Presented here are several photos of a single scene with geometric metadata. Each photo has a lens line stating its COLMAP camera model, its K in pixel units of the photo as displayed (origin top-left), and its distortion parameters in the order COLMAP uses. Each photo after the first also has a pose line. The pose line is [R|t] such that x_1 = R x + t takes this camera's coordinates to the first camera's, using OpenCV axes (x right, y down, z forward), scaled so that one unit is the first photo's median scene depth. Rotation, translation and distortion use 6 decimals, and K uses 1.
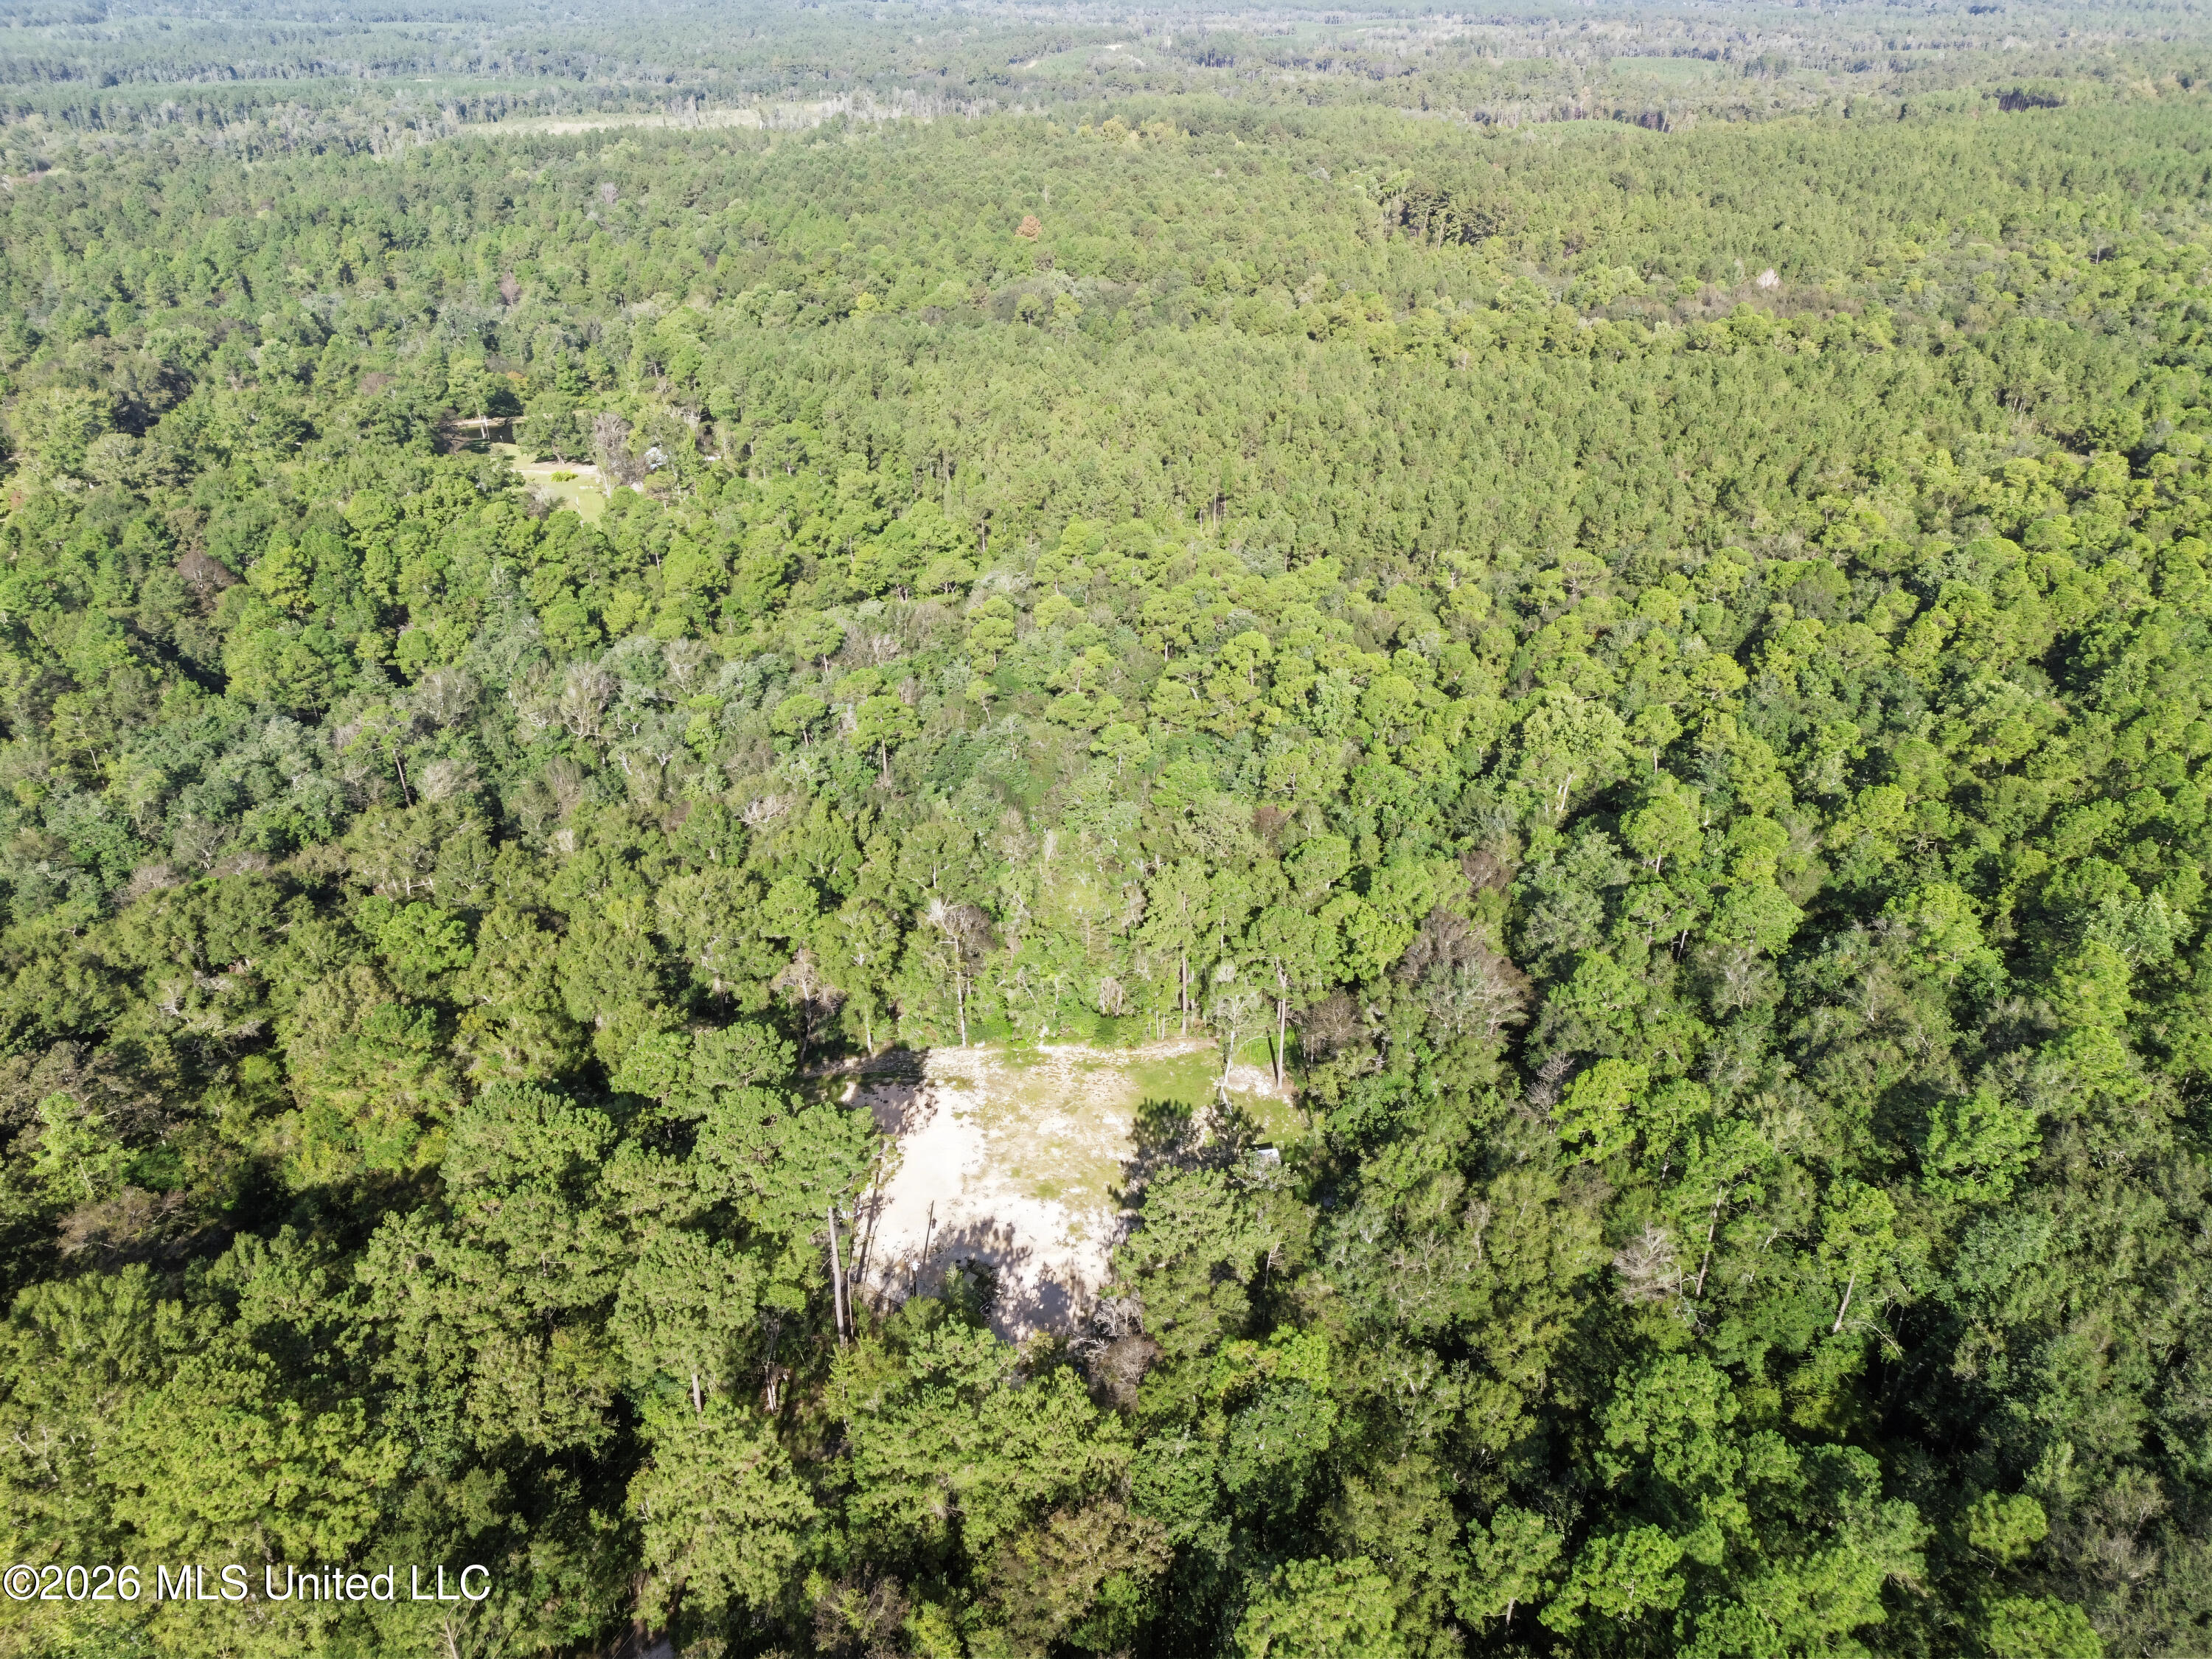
lens RADIAL K [[1560.5, 0, 1112.8], [0, 1560.5, 820.6], [0, 0, 1]] dist [0.074457, -0.071546]
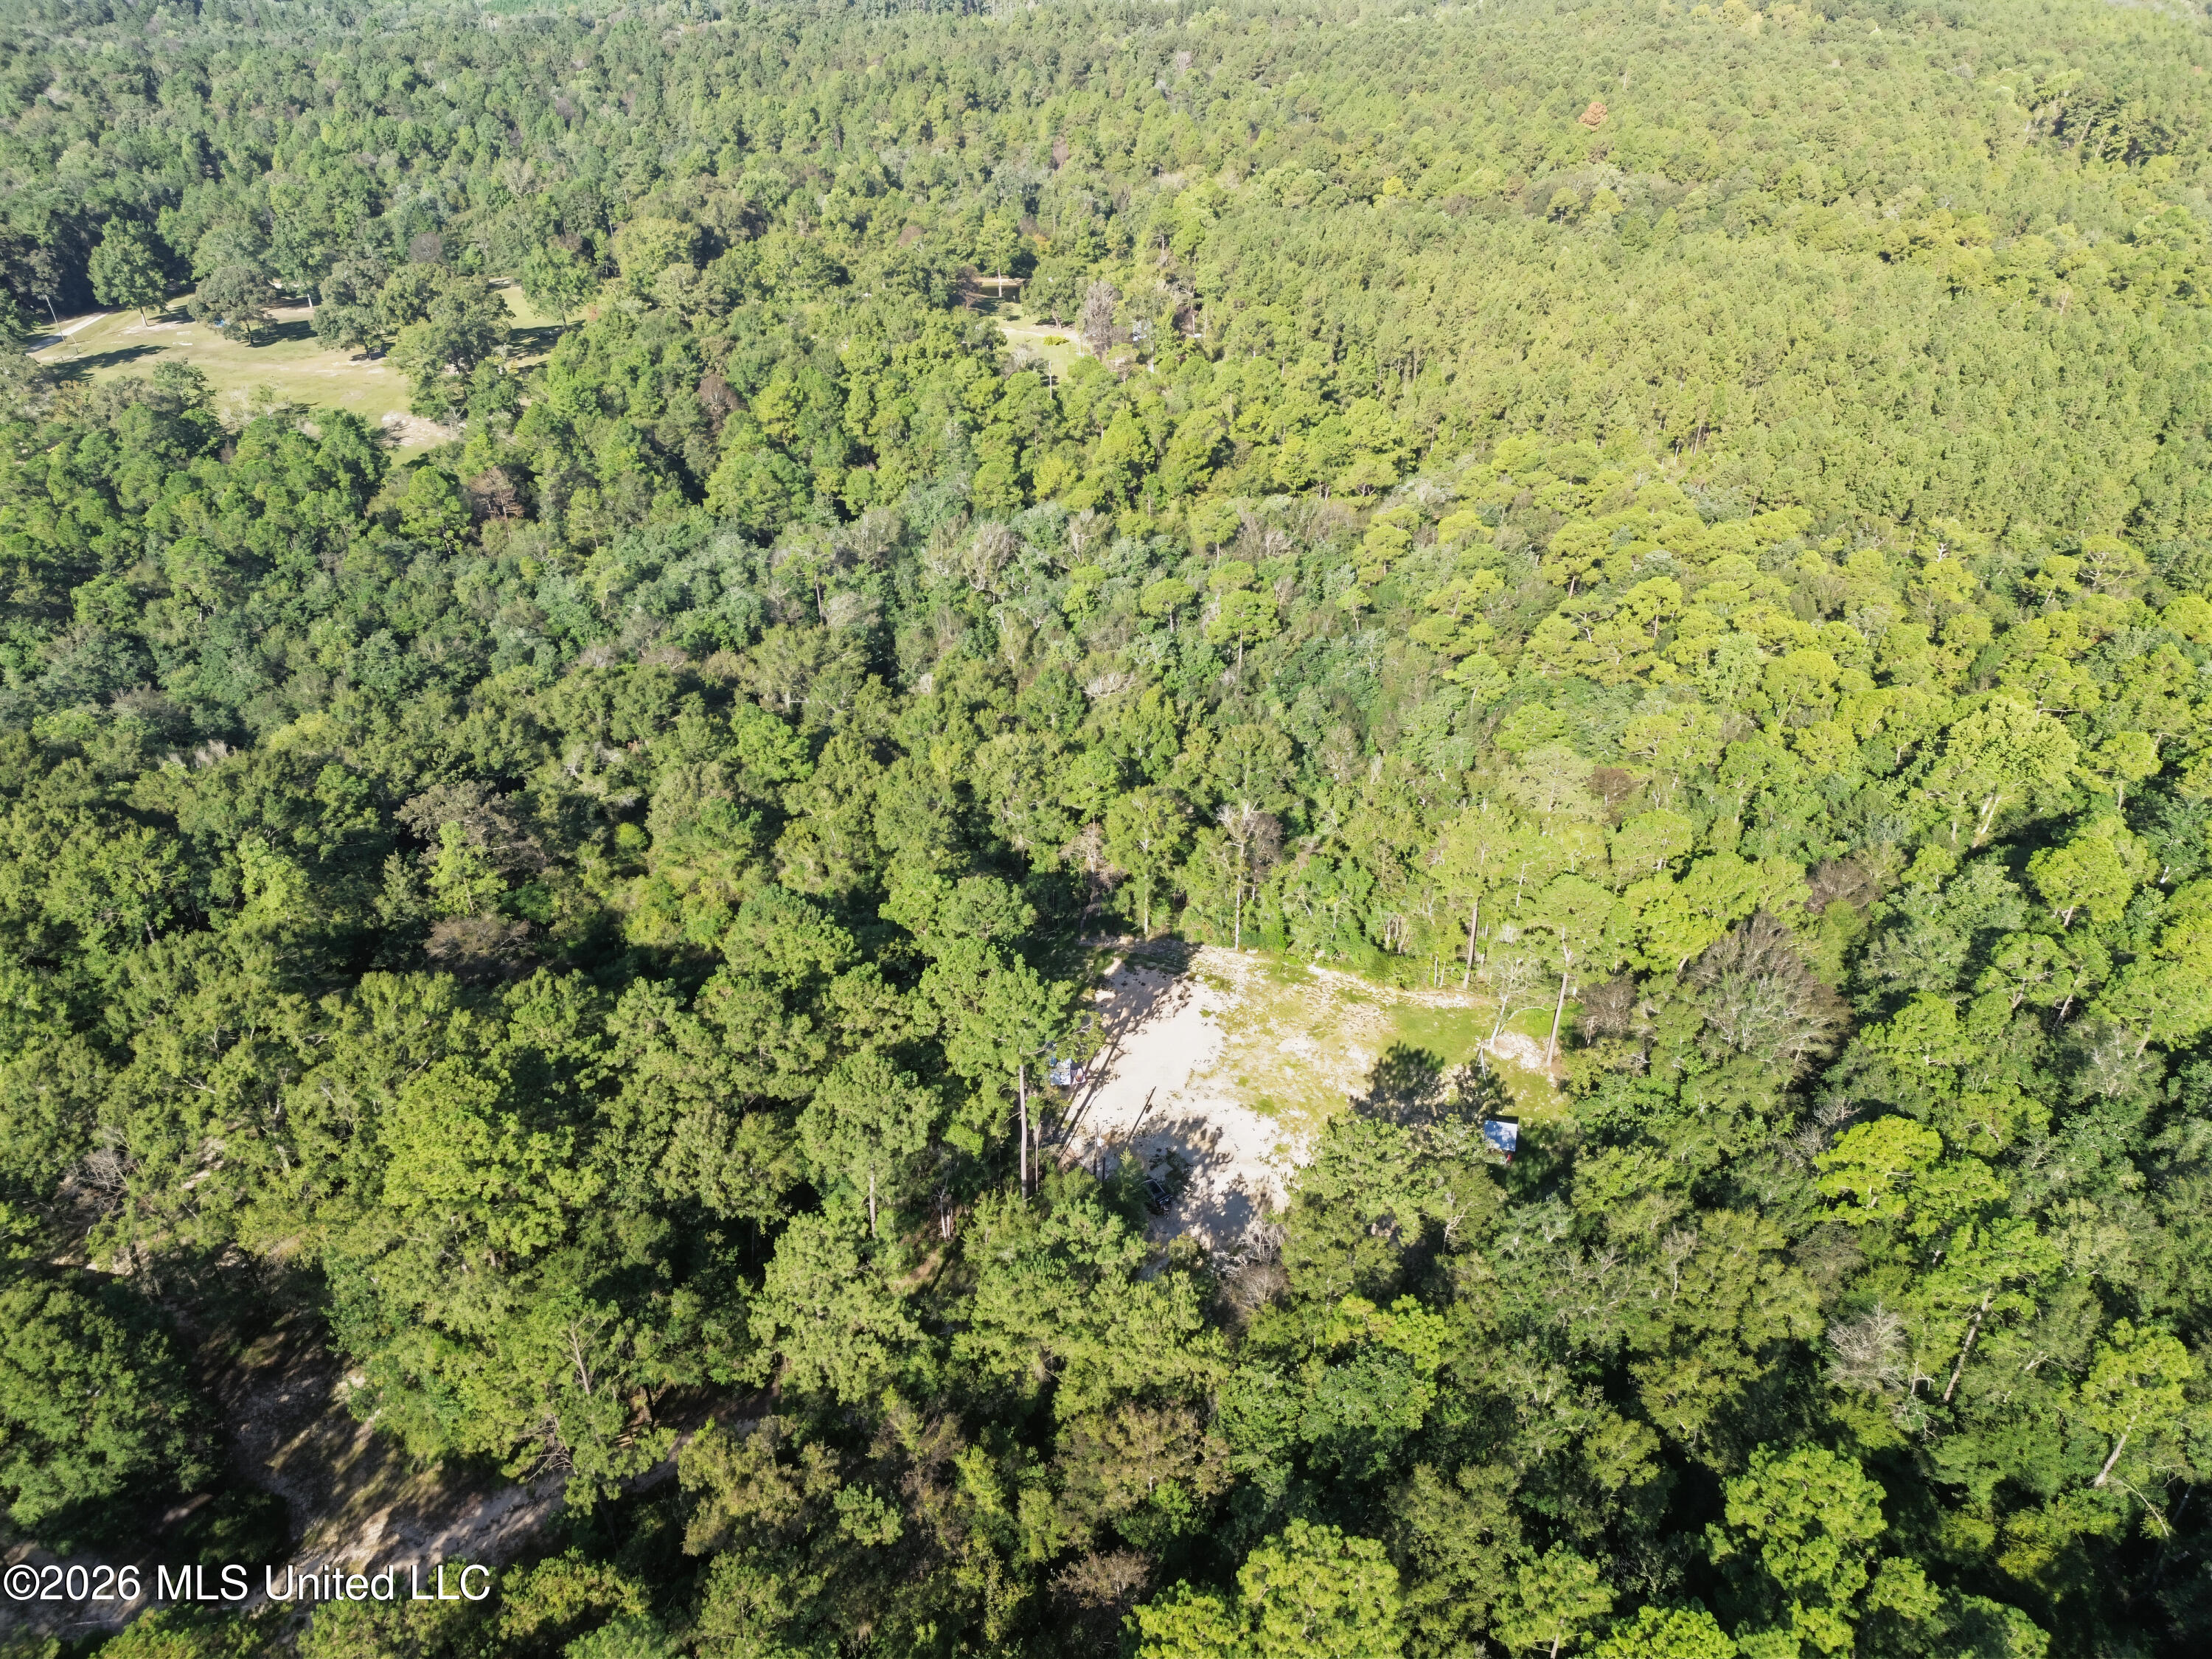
lens RADIAL K [[1554.7, 0, 1112.0], [0, 1554.7, 825.6], [0, 0, 1]] dist [0.080324, -0.081349]
pose [[0.936592, 0.188859, -0.295174, 0.104998], [-0.168292, 0.981261, 0.093839, -0.013213], [0.307365, -0.038213, 0.950824, 0.026299]]
